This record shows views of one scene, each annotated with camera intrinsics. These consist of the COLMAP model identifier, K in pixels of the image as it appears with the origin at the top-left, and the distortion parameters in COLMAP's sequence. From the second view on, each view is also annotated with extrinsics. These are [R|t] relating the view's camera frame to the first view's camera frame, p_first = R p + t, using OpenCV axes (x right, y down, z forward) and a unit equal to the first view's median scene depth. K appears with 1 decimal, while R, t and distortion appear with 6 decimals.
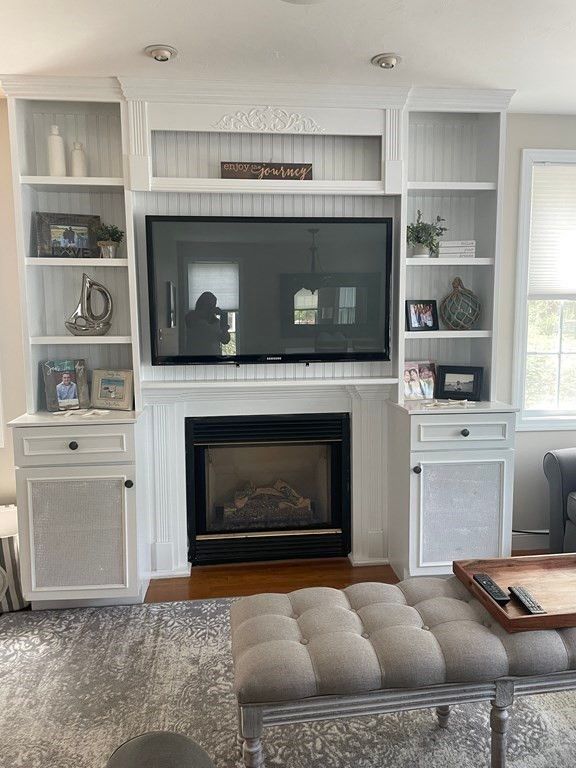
lens RADIAL K [[579.2, 0, 289.7], [0, 579.2, 384.2], [0, 0, 1]] dist [0.065384, -0.079557]
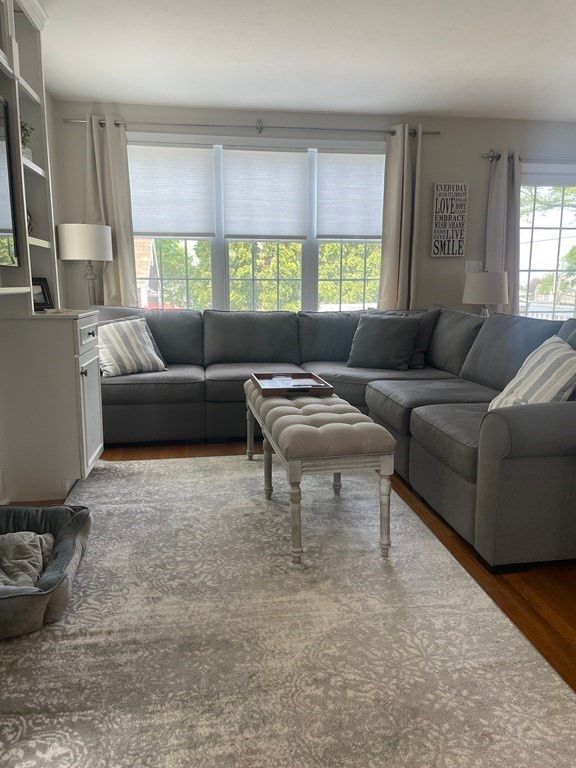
lens RADIAL K [[579.2, 0, 293.0], [0, 579.2, 381.4], [0, 0, 1]] dist [0.065384, -0.079557]
pose [[-0.042962, -0.157211, 0.986630, -0.802710], [0.115370, 0.980155, 0.161203, 0.037054], [-0.992393, 0.120753, -0.023972, 0.649531]]
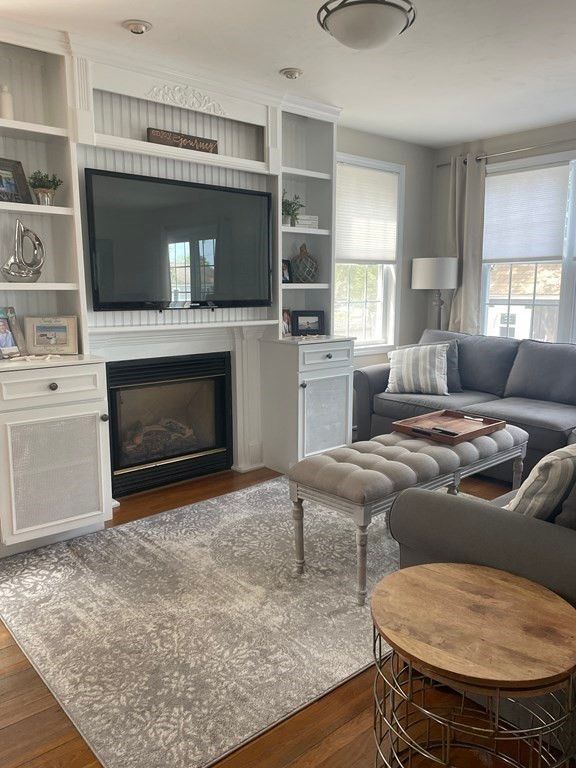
lens RADIAL K [[579.2, 0, 283.5], [0, 579.2, 387.9], [0, 0, 1]] dist [0.065384, -0.079557]
pose [[0.826233, -0.089727, 0.556137, -0.560260], [0.061026, 0.995680, 0.069977, 0.054462], [-0.560014, -0.023878, 0.828139, -0.089286]]
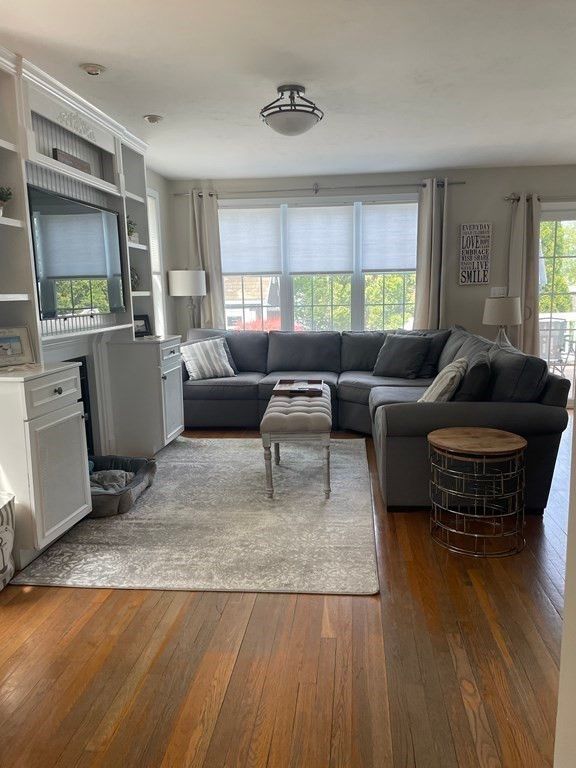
lens RADIAL K [[579.2, 0, 303.3], [0, 579.2, 391.5], [0, 0, 1]] dist [0.065384, -0.079557]
pose [[0.190856, -0.164034, 0.967816, -1.242533], [0.130861, 0.981390, 0.140529, 0.009387], [-0.972856, 0.099828, 0.208770, 0.292106]]
